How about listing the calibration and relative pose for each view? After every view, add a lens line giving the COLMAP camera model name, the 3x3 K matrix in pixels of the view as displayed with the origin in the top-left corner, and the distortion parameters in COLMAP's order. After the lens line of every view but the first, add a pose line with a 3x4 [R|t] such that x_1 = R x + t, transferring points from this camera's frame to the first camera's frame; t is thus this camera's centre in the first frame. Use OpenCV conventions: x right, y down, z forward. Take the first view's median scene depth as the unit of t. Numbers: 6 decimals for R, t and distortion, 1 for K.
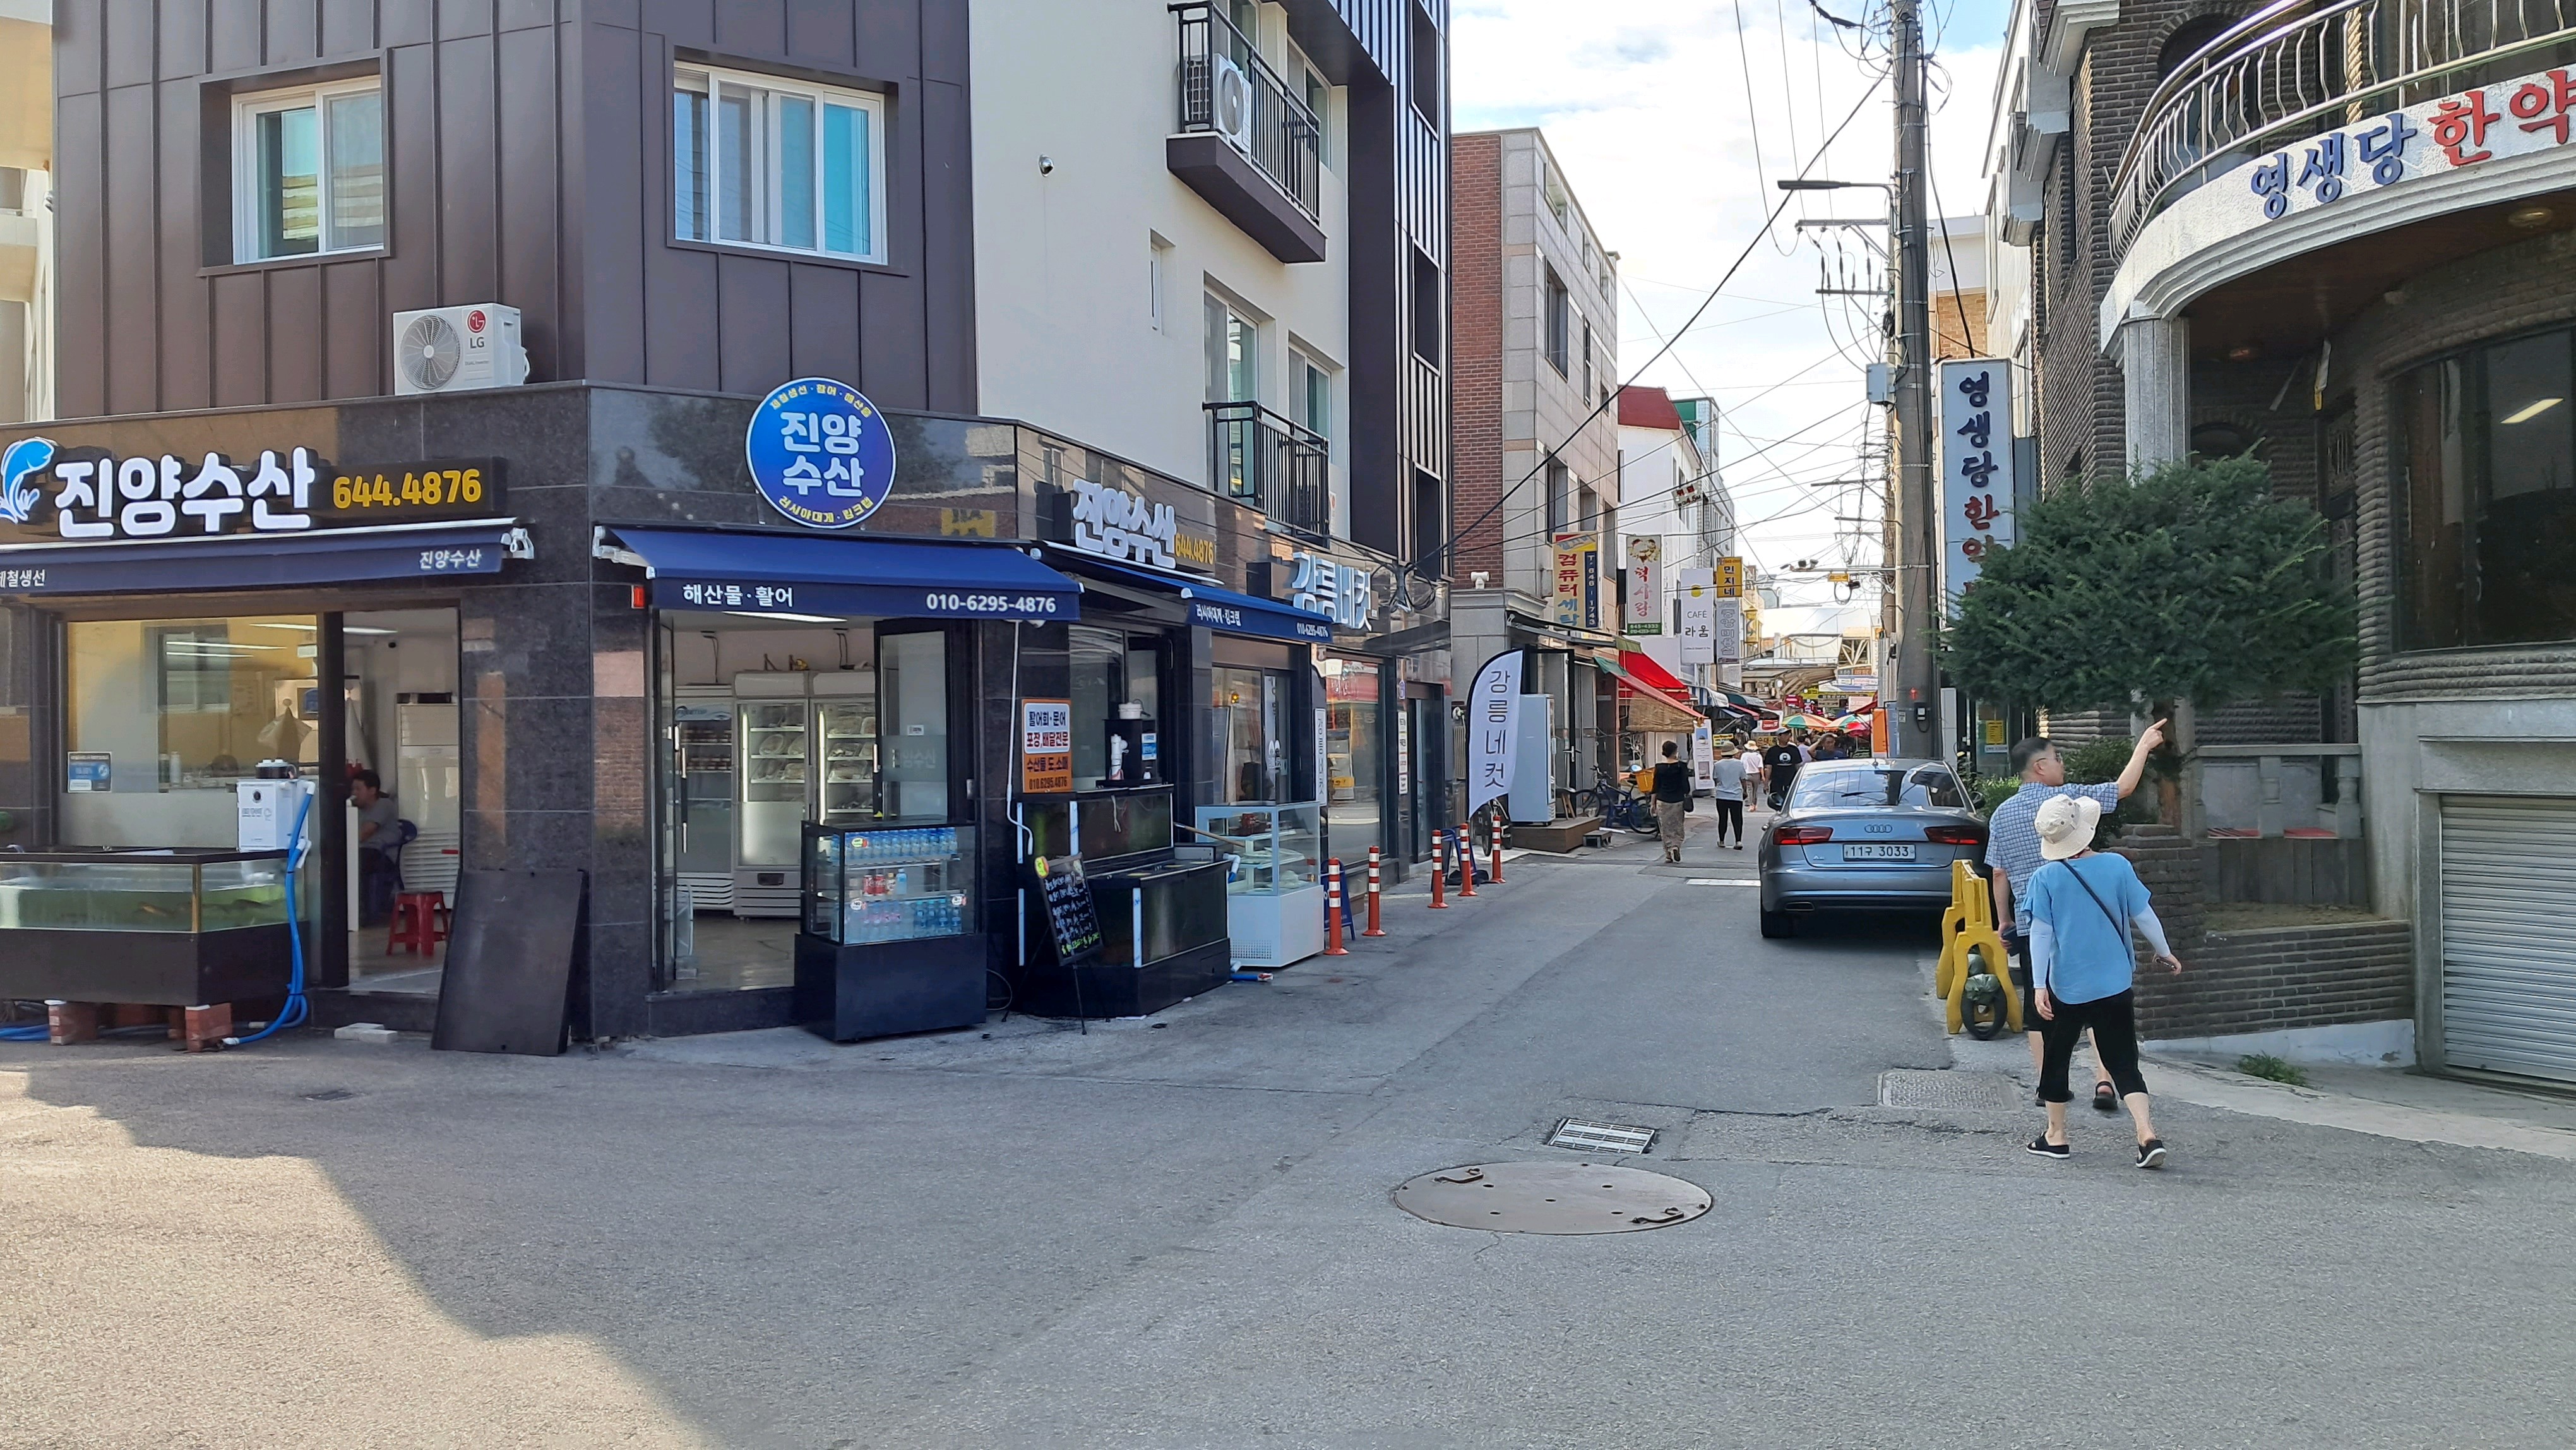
lens RADIAL K [[1947.7, 0, 1288.0], [0, 1947.7, 725.0], [0, 0, 1]] dist [0.000607, 0.000215]
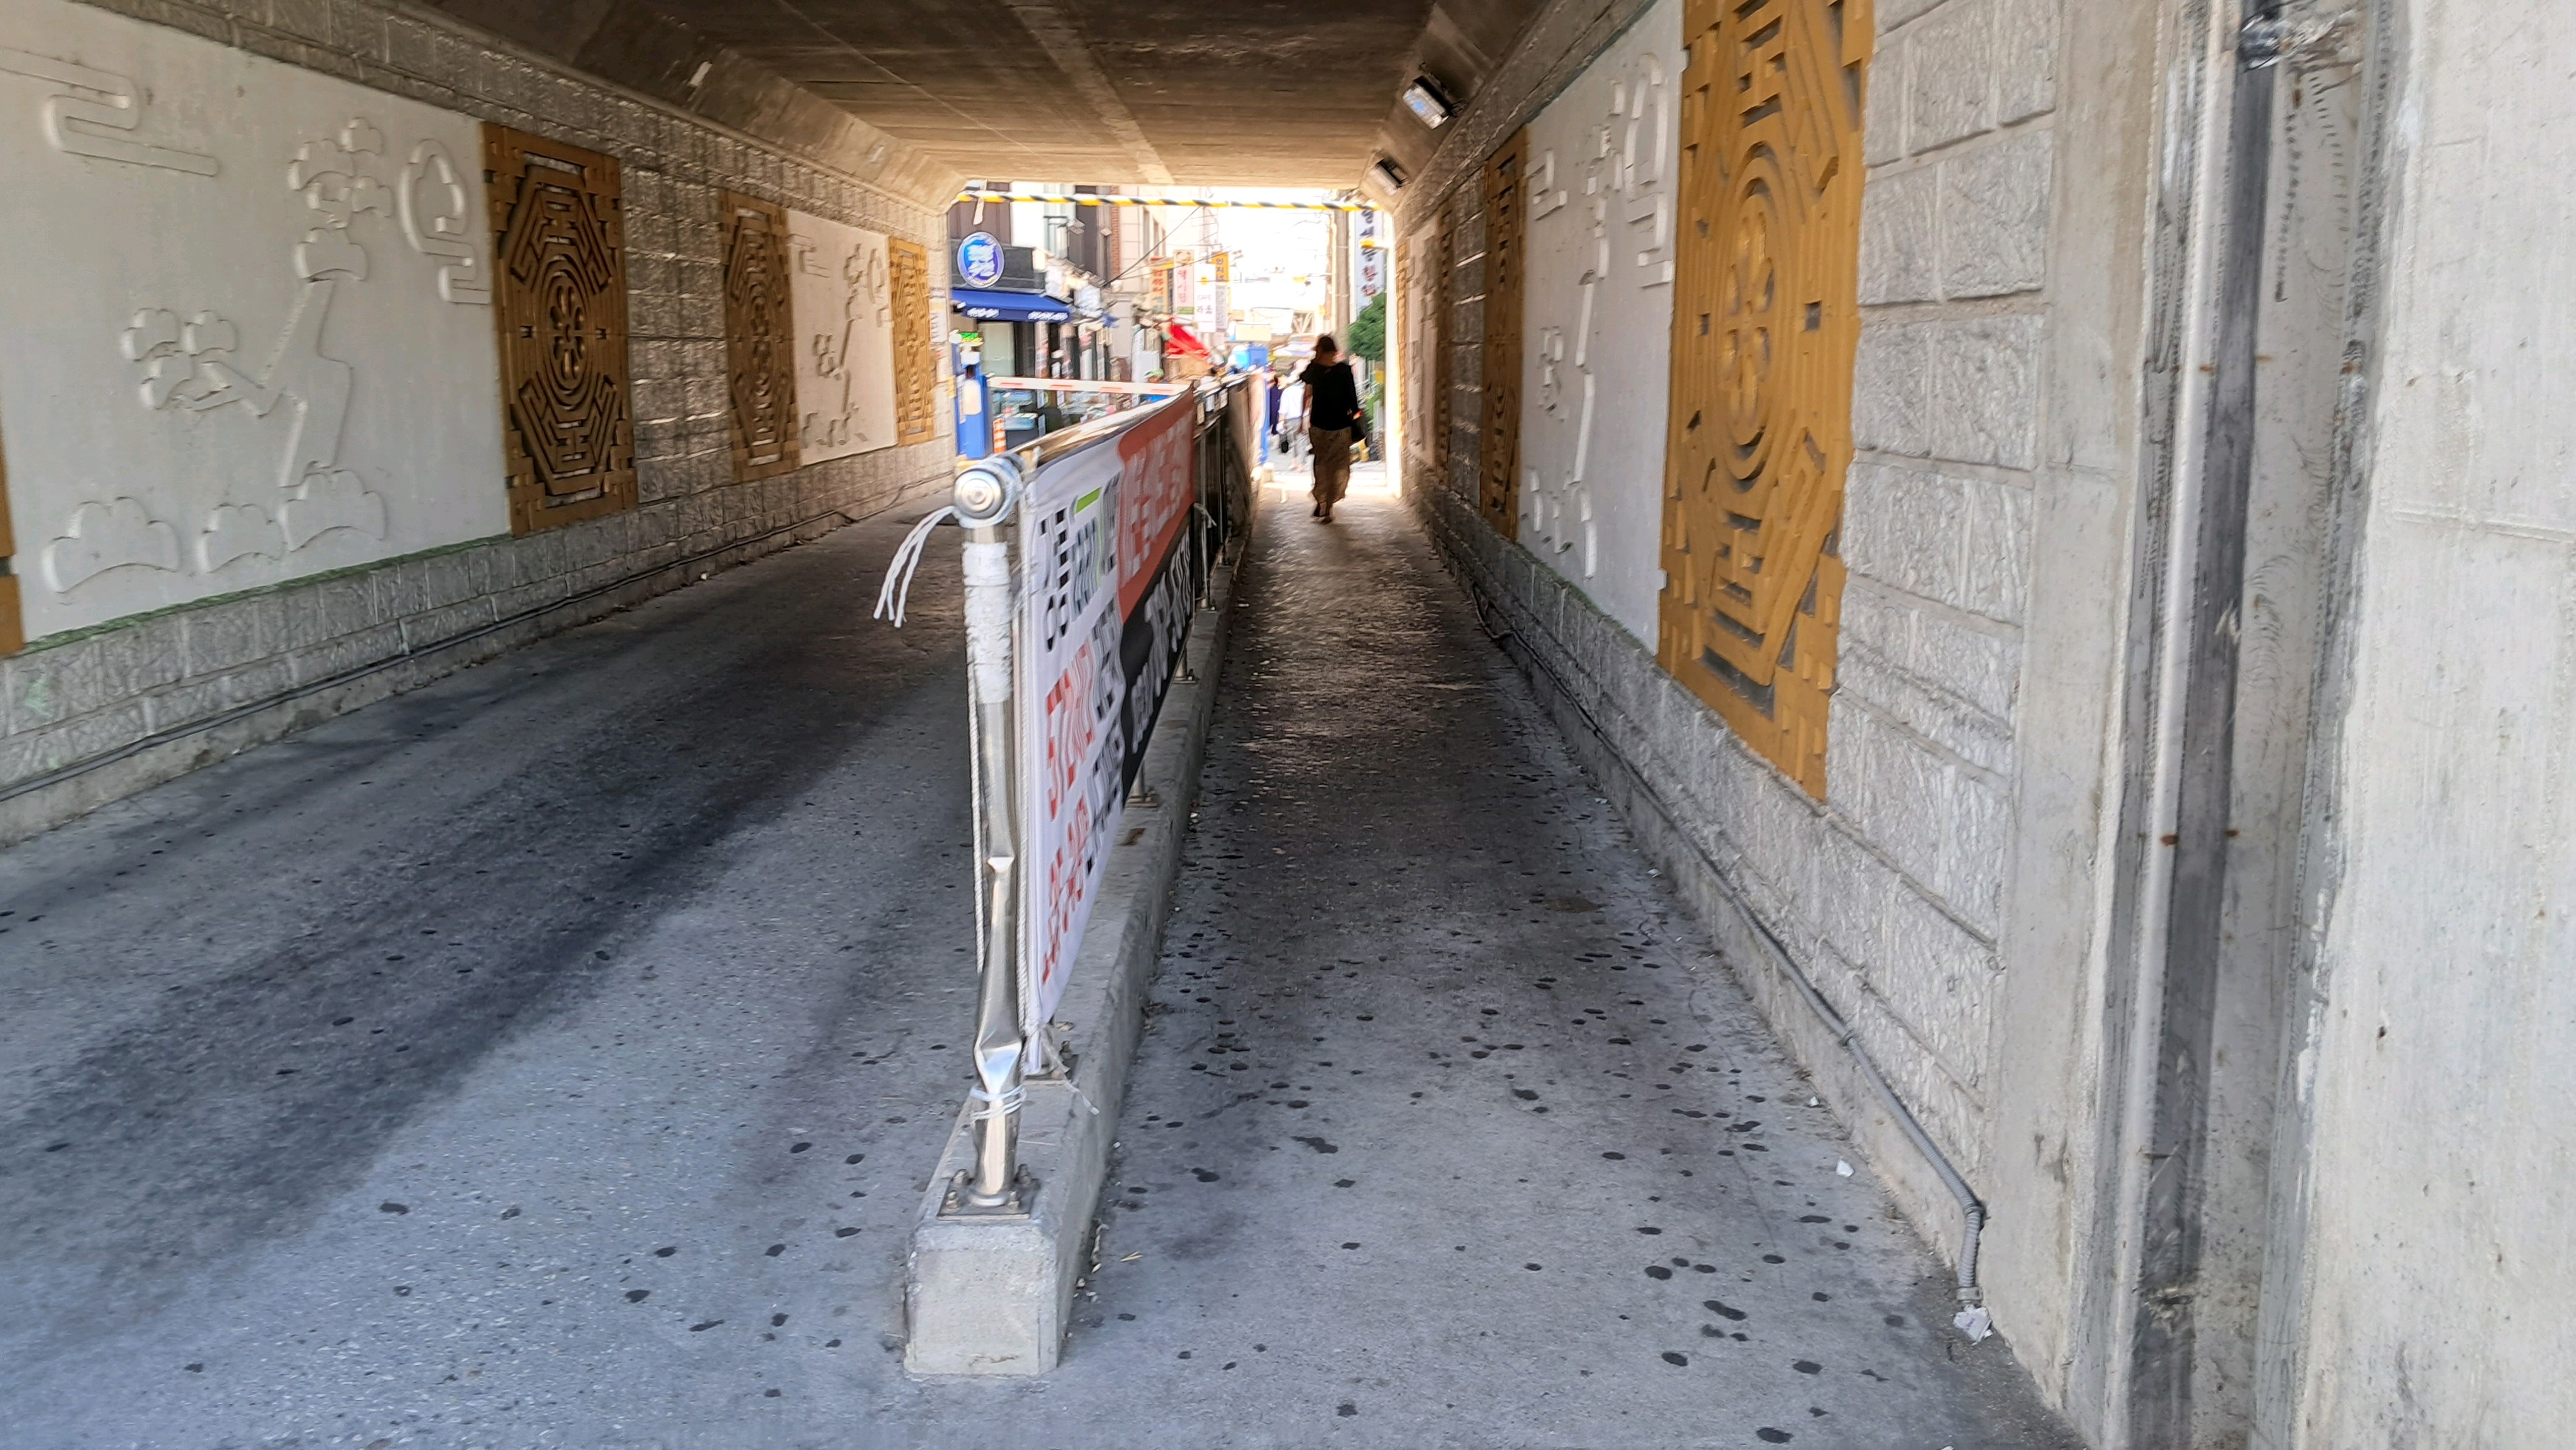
lens RADIAL K [[1947.7, 0, 1288.0], [0, 1947.7, 725.0], [0, 0, 1]] dist [0.000607, 0.000215]
pose [[0.960030, -0.052796, 0.274874, -0.269568], [0.005447, 0.985387, 0.170243, 0.020808], [-0.279845, -0.161942, 0.946288, -0.834710]]
